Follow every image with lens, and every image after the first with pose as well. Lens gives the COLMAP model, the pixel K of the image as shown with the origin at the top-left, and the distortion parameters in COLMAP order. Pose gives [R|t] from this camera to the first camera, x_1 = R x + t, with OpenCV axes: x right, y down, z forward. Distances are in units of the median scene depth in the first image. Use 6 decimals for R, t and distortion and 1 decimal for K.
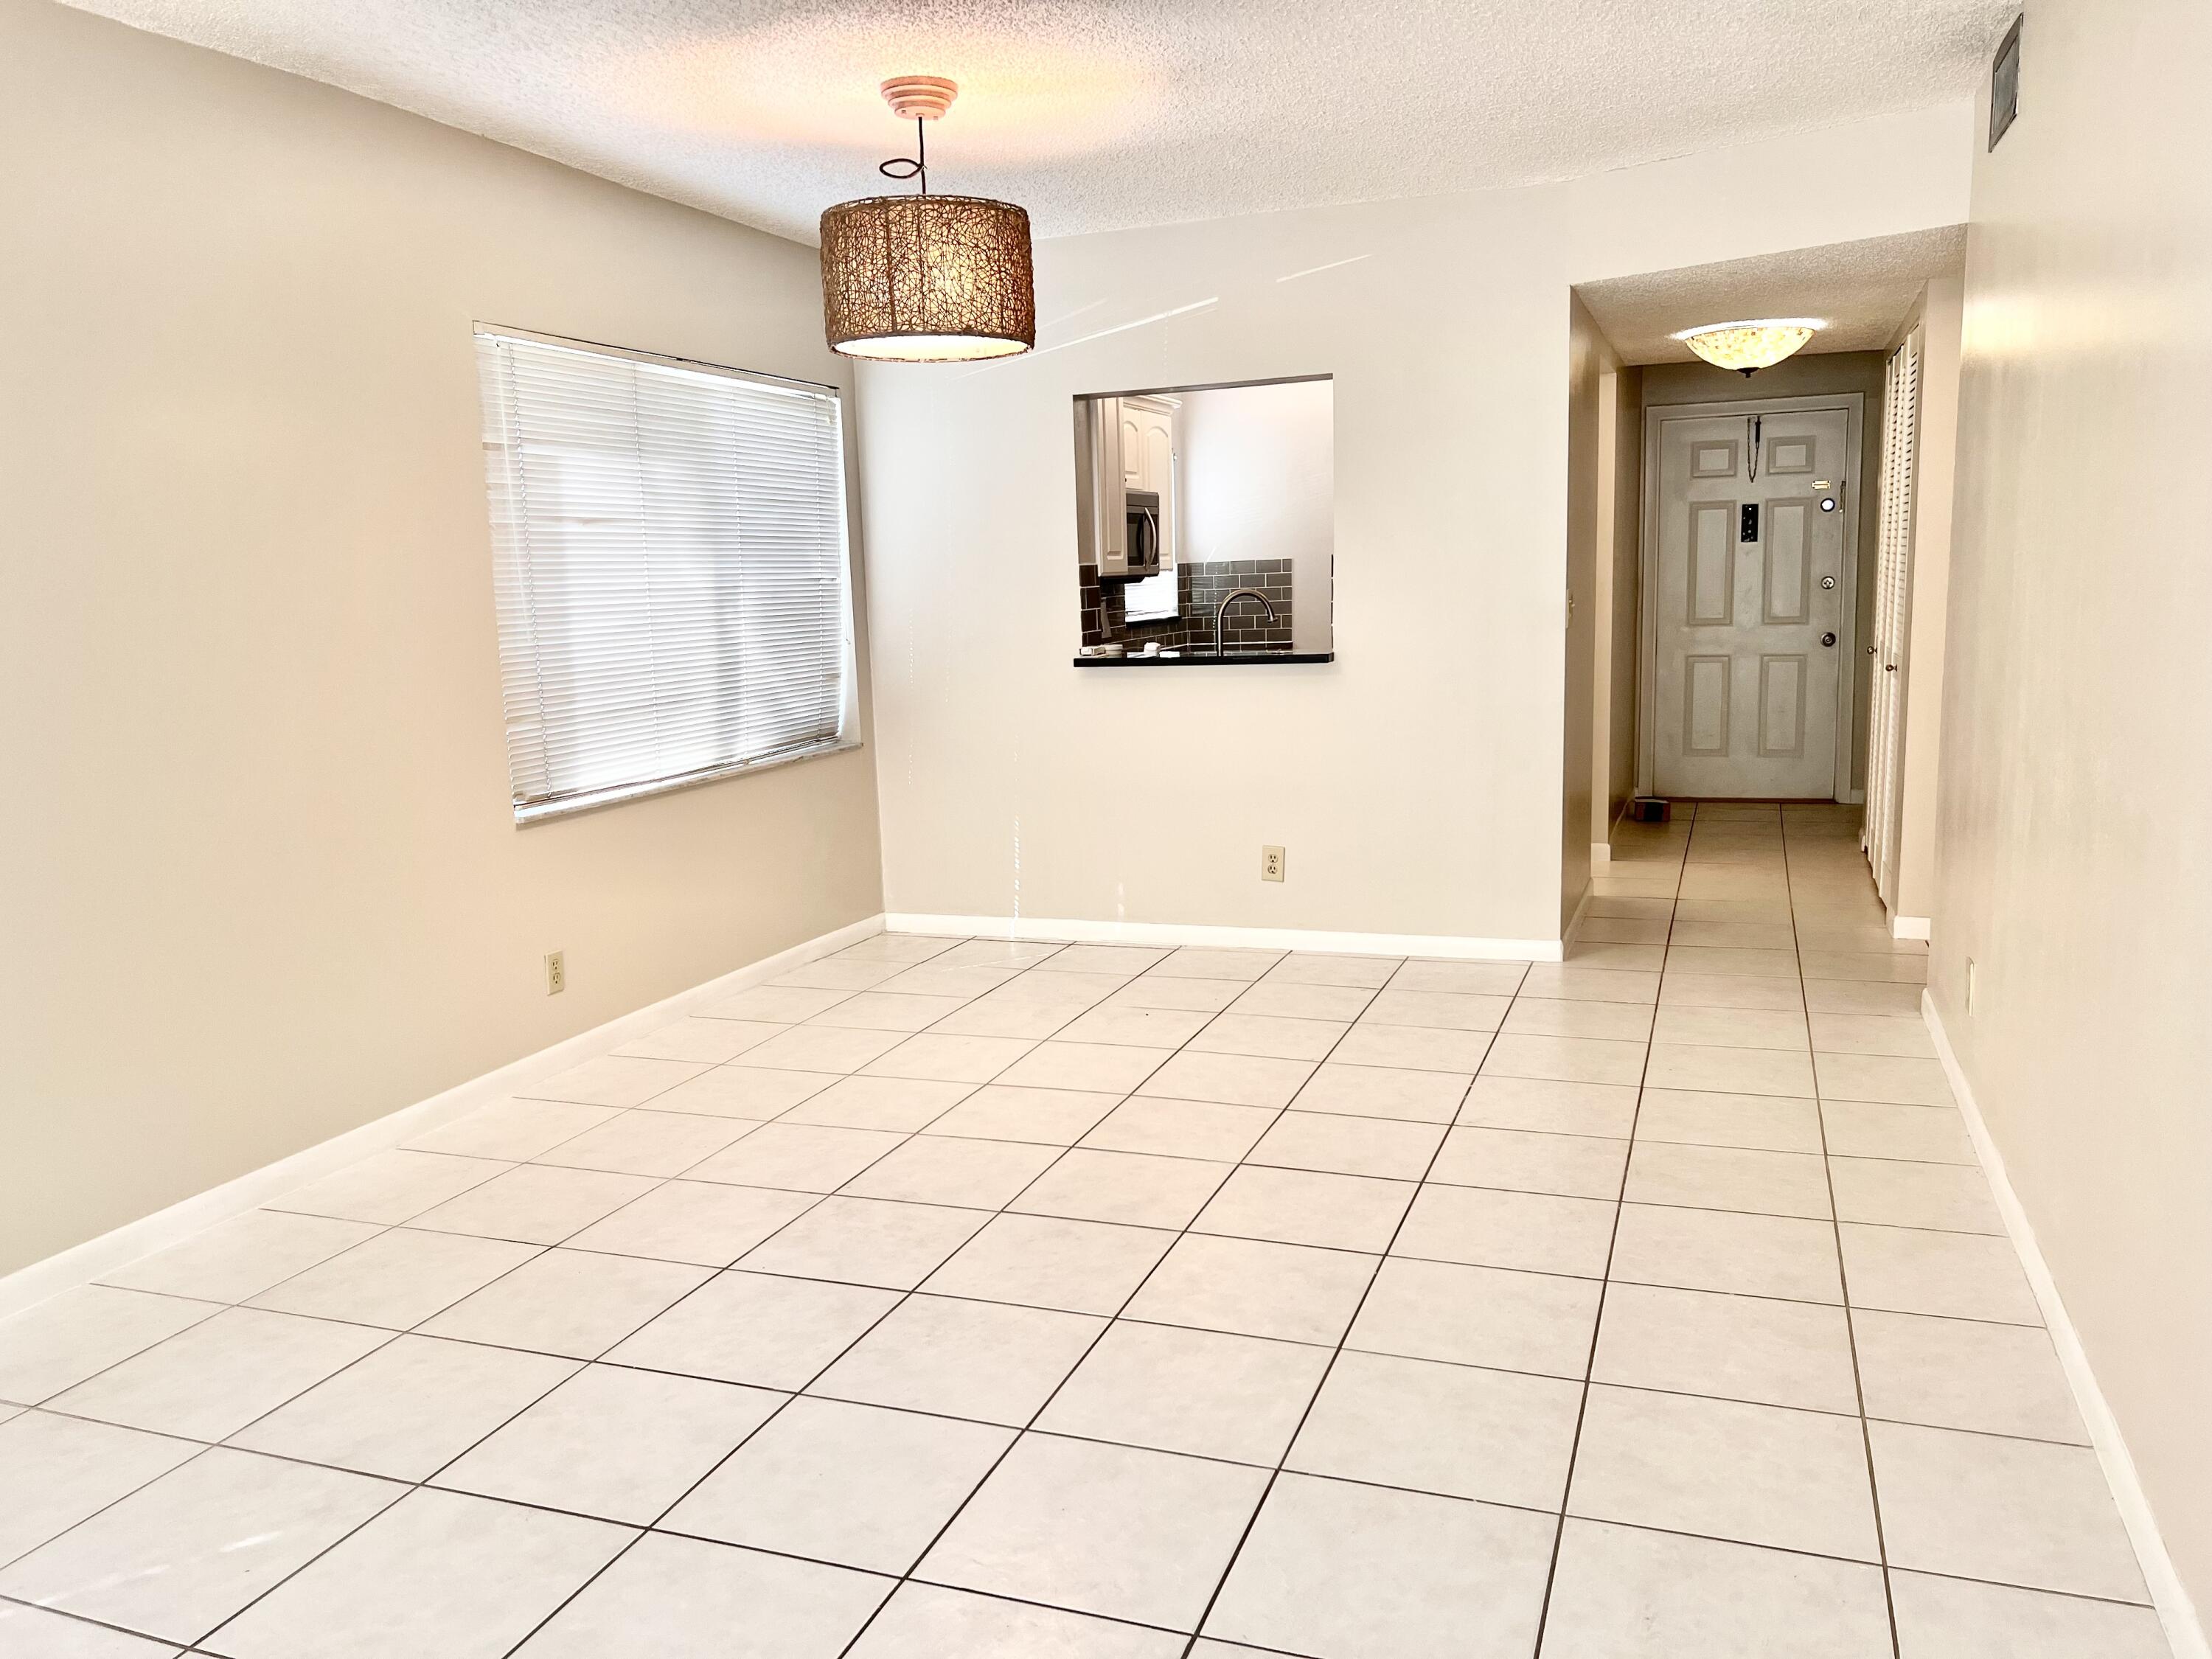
lens RADIAL K [[1656.3, 0, 1112.2], [0, 1656.3, 837.6], [0, 0, 1]] dist [0.018277, -0.001656]
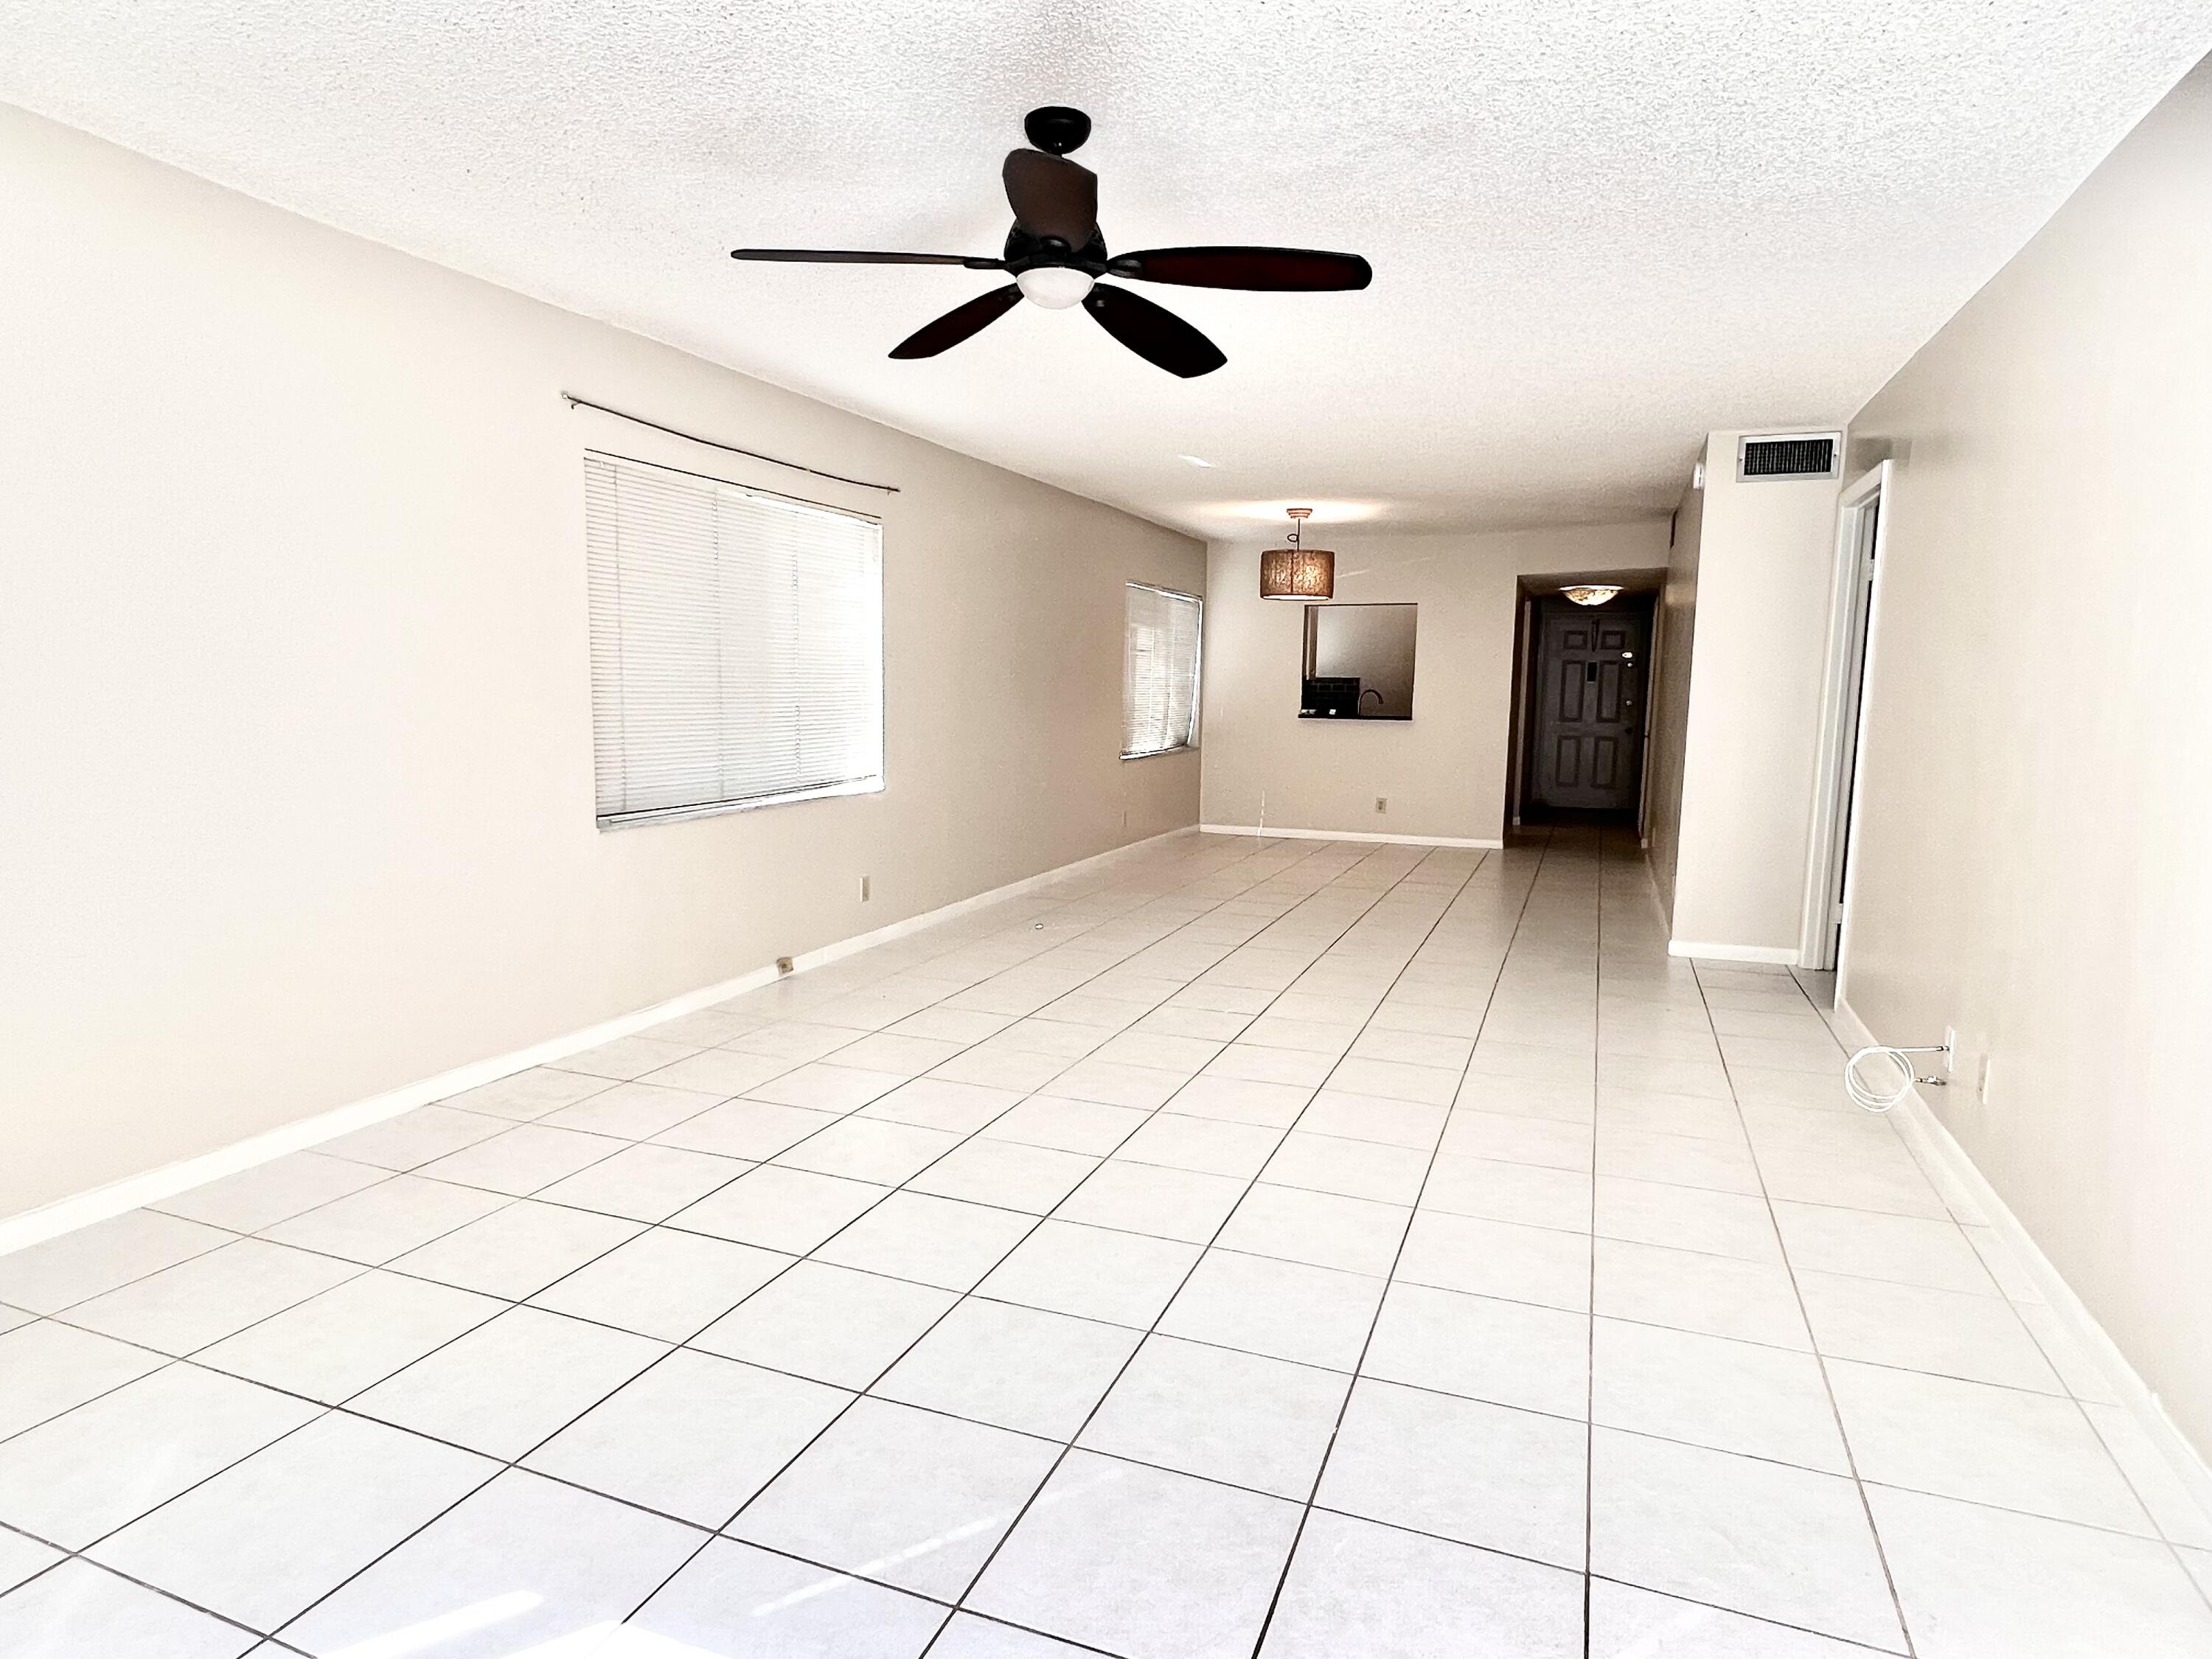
lens RADIAL K [[1231.8, 0, 1100.3], [0, 1231.8, 825.0], [0, 0, 1]] dist [0.003021, 0.000187]
pose [[0.998453, 0.052168, -0.019226, -0.187893], [-0.052923, 0.997750, -0.041152, 0.096663], [0.017035, 0.042105, 0.998968, -0.536265]]
